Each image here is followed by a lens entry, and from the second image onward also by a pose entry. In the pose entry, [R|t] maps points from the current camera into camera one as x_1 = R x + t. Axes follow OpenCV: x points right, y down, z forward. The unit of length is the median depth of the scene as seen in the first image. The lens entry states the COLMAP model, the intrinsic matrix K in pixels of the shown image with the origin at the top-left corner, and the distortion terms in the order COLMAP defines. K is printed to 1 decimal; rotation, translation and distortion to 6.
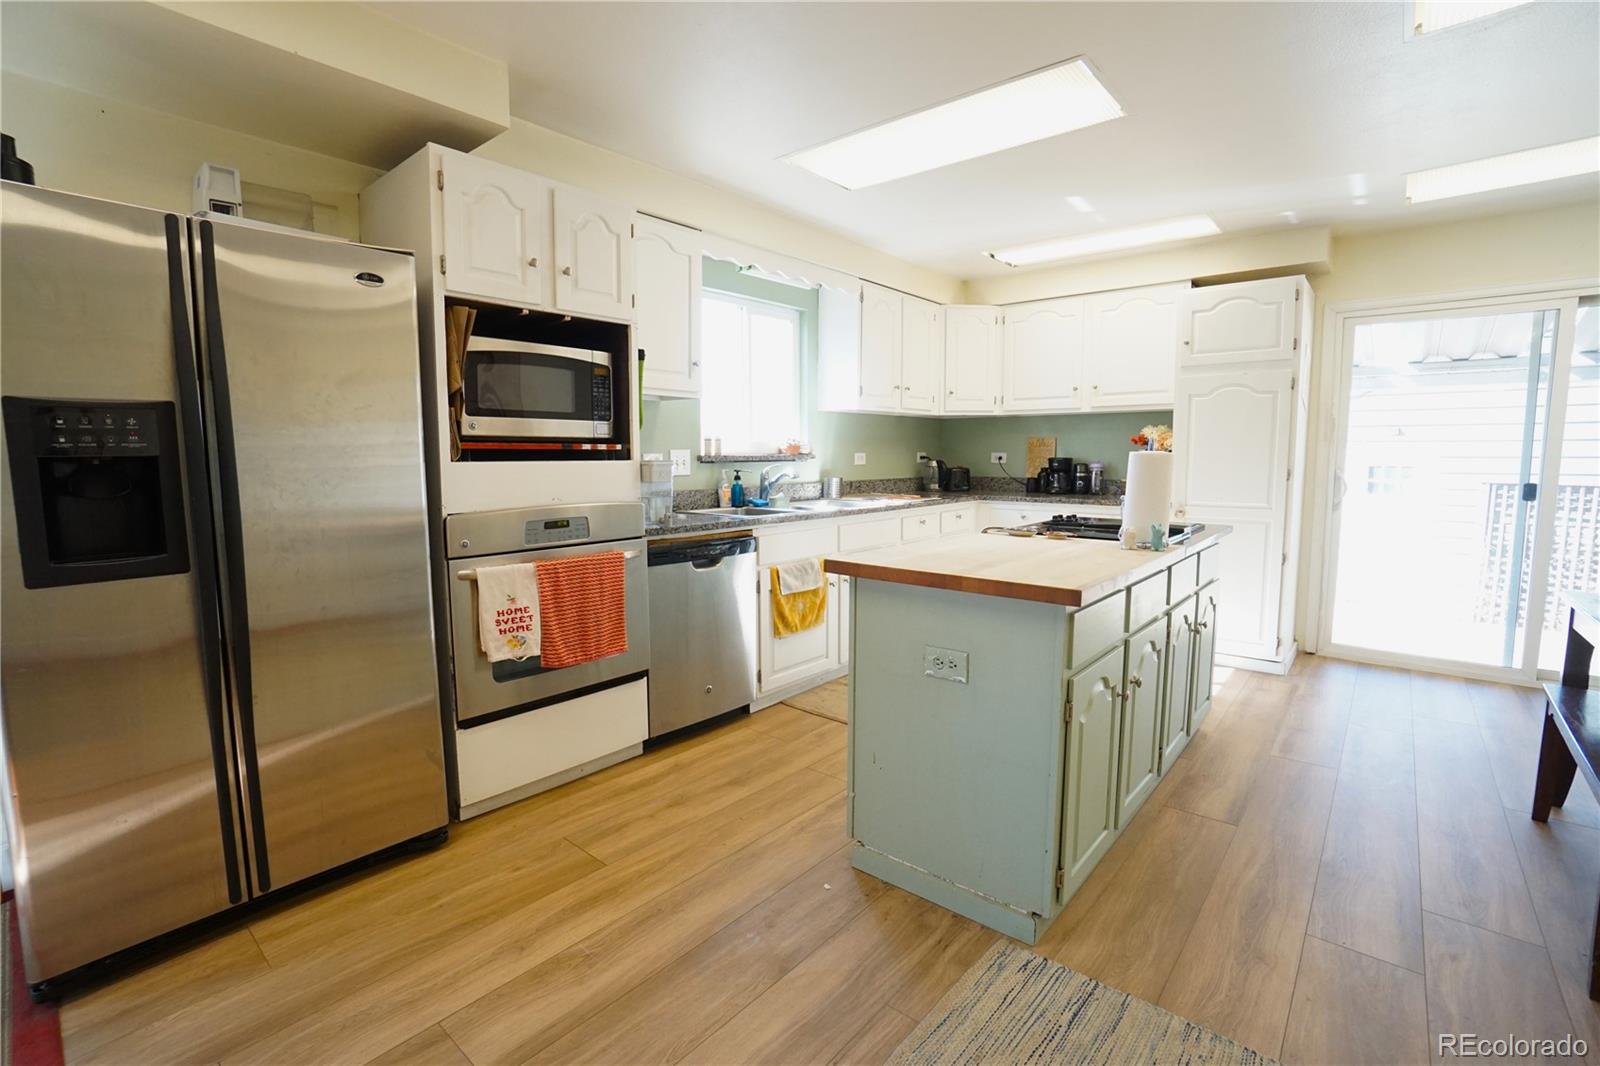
lens RADIAL K [[721.3, 0, 794.3], [0, 721.3, 528.1], [0, 0, 1]] dist [-0.071711, 0.026523]
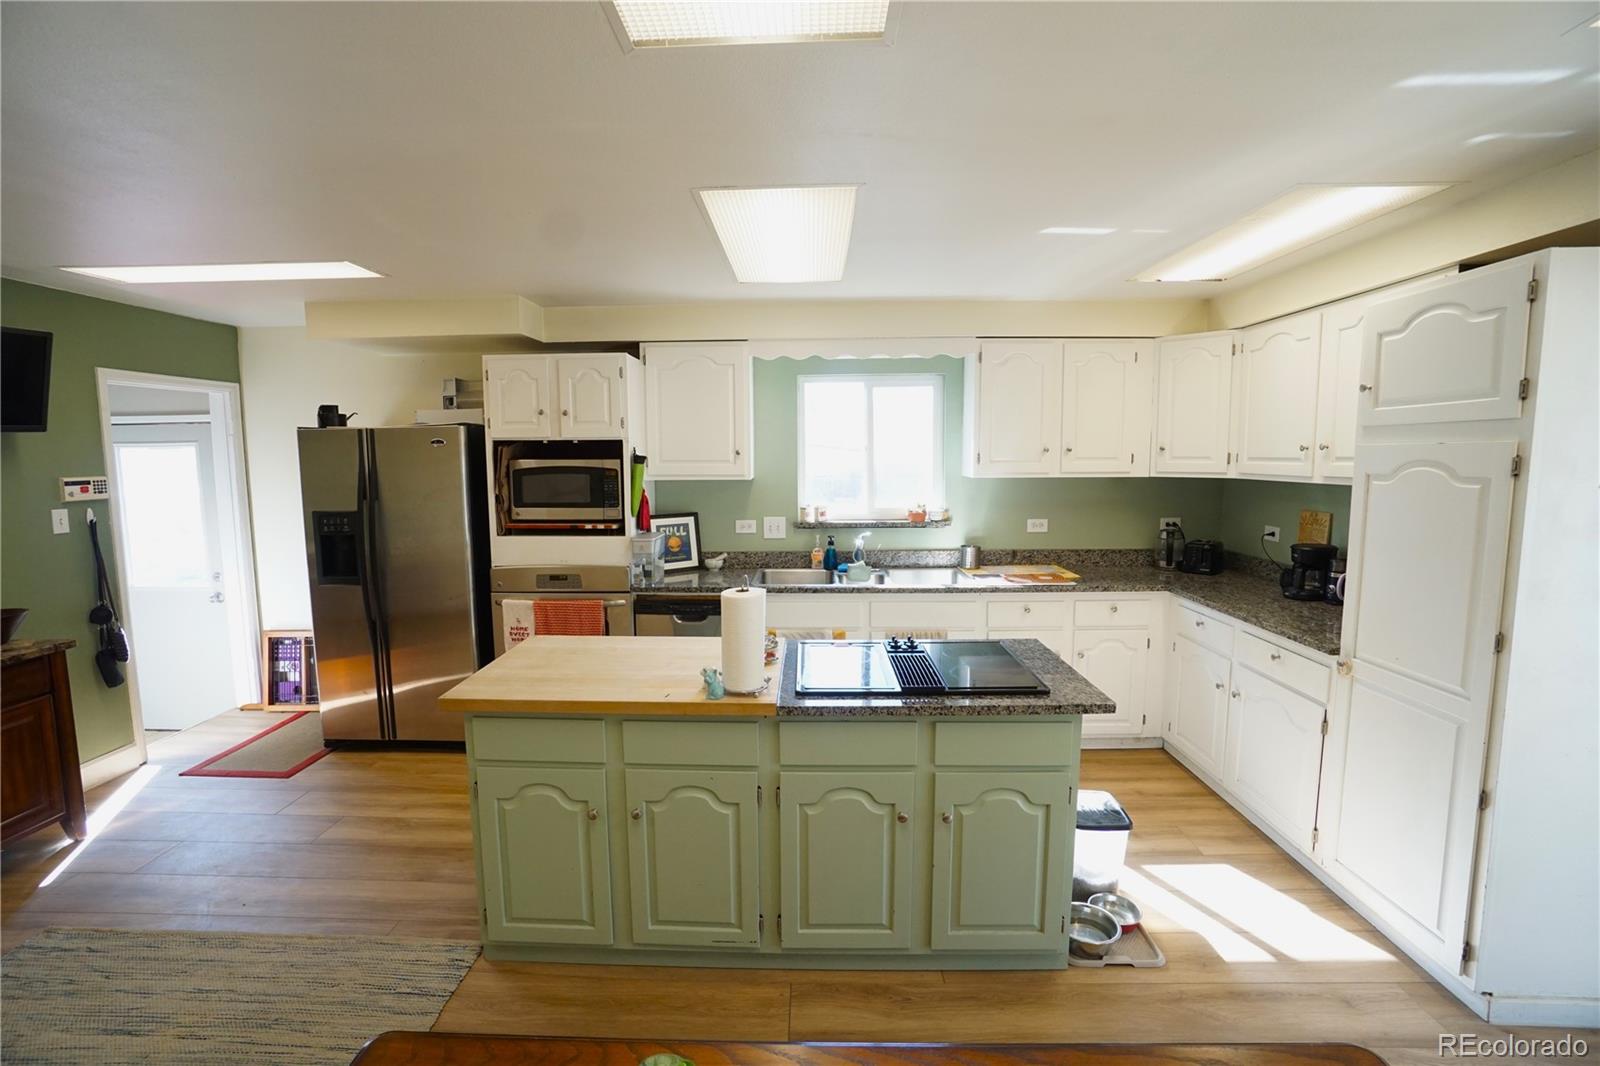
lens RADIAL K [[702.8, 0, 788.9], [0, 702.8, 528.1], [0, 0, 1]] dist [-0.071366, 0.026135]
pose [[0.632024, 0.081028, -0.770701, 1.146251], [-0.075930, 0.996208, 0.042470, -0.216038], [0.771220, 0.031677, 0.635780, 0.430302]]
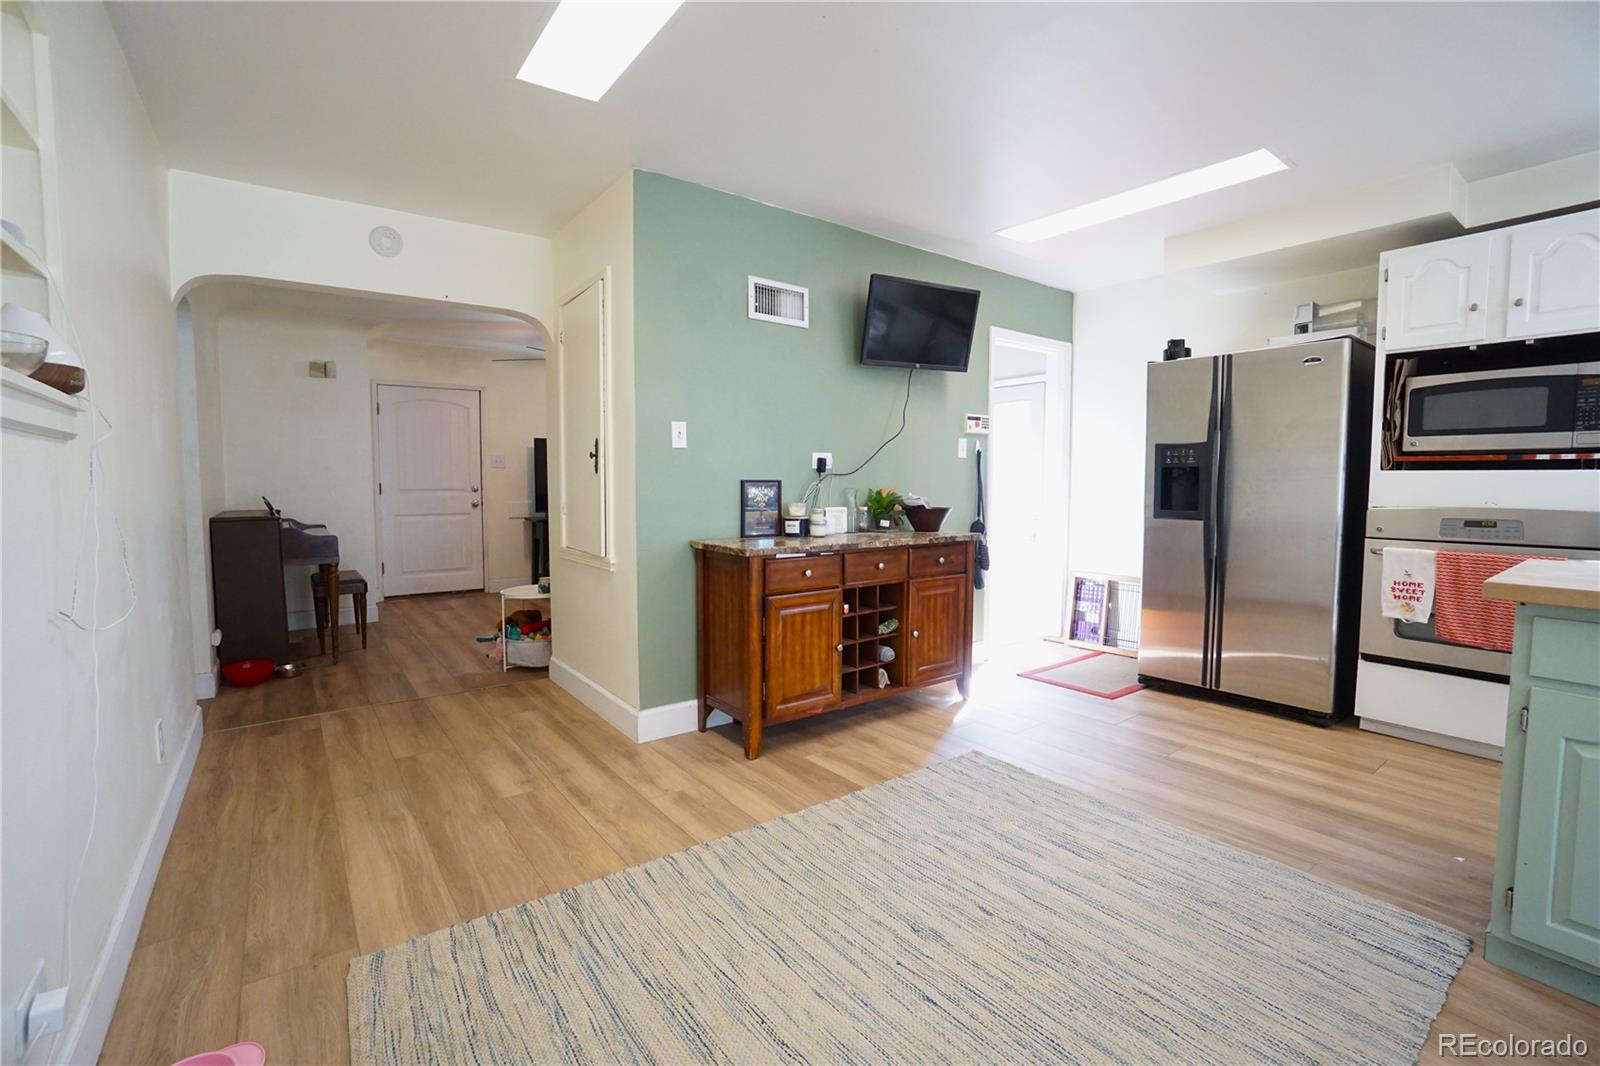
lens RADIAL K [[702.8, 0, 788.9], [0, 702.8, 528.1], [0, 0, 1]] dist [-0.071366, 0.026135]
pose [[-0.223295, 0.069375, -0.972279, 1.003353], [-0.099663, 0.990612, 0.093572, 0.011727], [0.969642, 0.117794, -0.214285, 0.139100]]
